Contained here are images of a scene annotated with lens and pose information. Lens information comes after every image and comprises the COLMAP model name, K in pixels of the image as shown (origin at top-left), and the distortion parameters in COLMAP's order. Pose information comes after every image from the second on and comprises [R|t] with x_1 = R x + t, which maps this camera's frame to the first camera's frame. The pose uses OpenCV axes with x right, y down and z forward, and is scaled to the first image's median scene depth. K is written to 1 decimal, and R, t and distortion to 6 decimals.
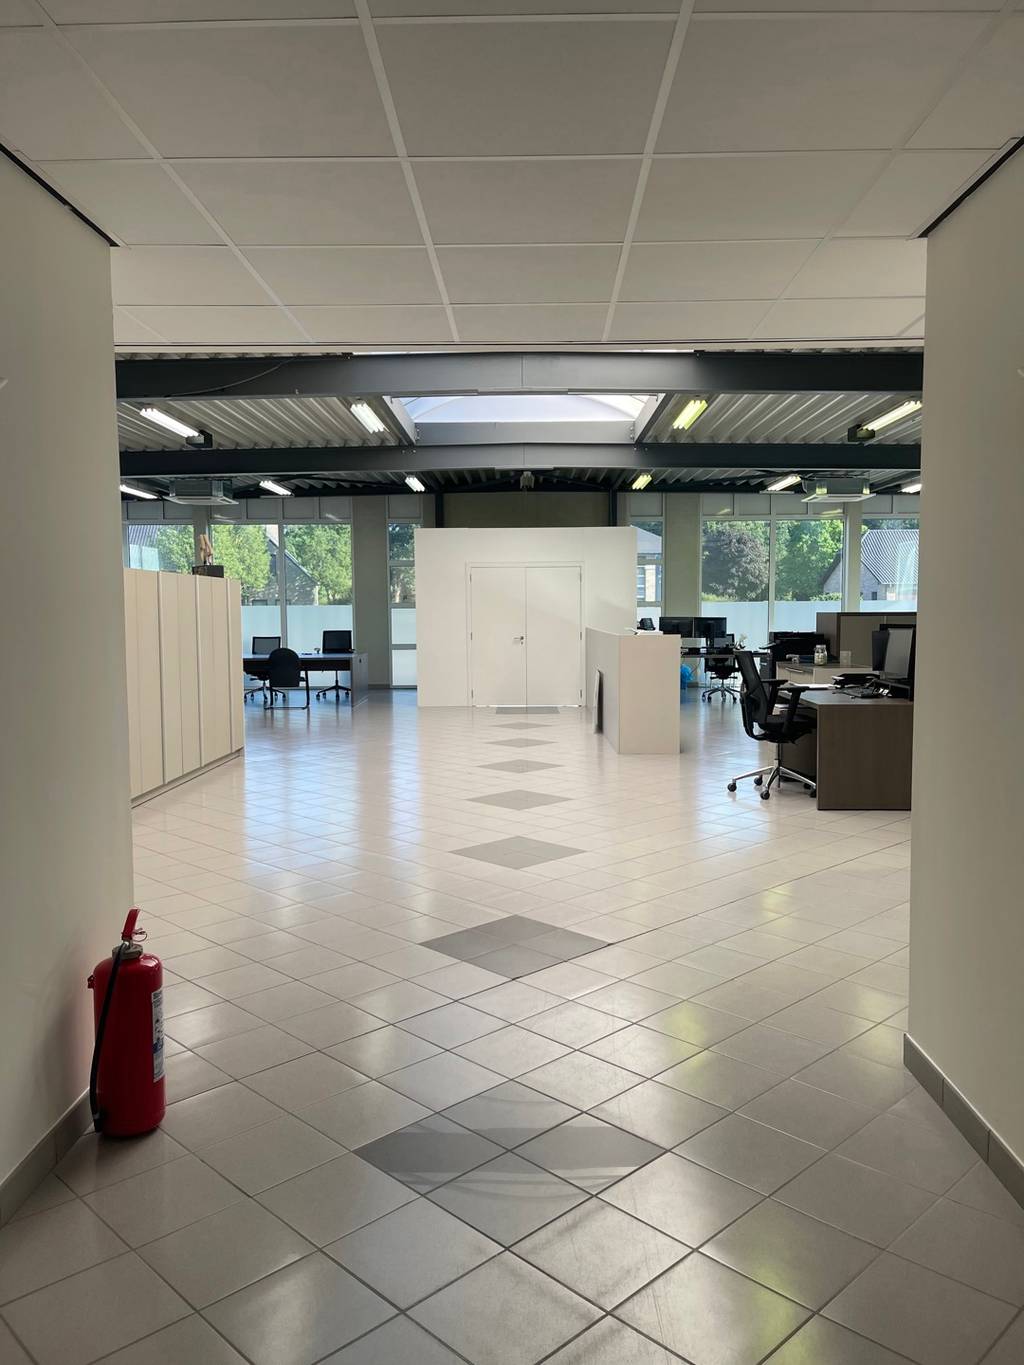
lens RADIAL K [[1028.7, 0, 511.4], [0, 1028.7, 692.6], [0, 0, 1]] dist [0.060872, -0.075868]
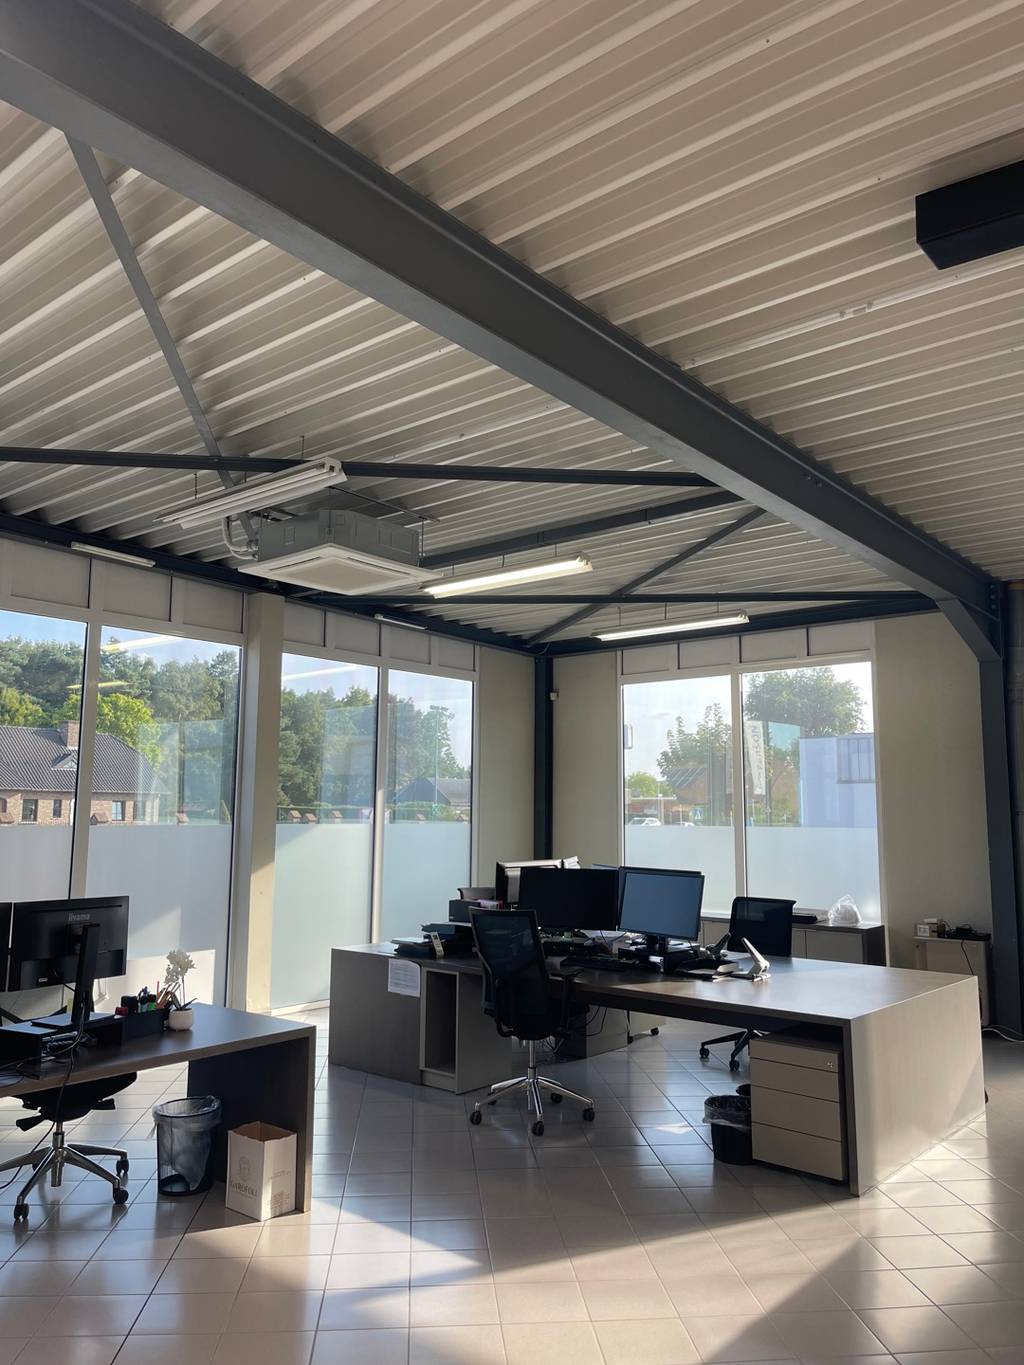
lens RADIAL K [[1028.7, 0, 511.4], [0, 1028.7, 692.6], [0, 0, 1]] dist [0.060872, -0.075868]
pose [[0.628374, 0.104904, 0.770806, 0.055701], [0.049614, 0.983444, -0.174290, -0.072474], [-0.776328, 0.147762, 0.612765, 0.736088]]
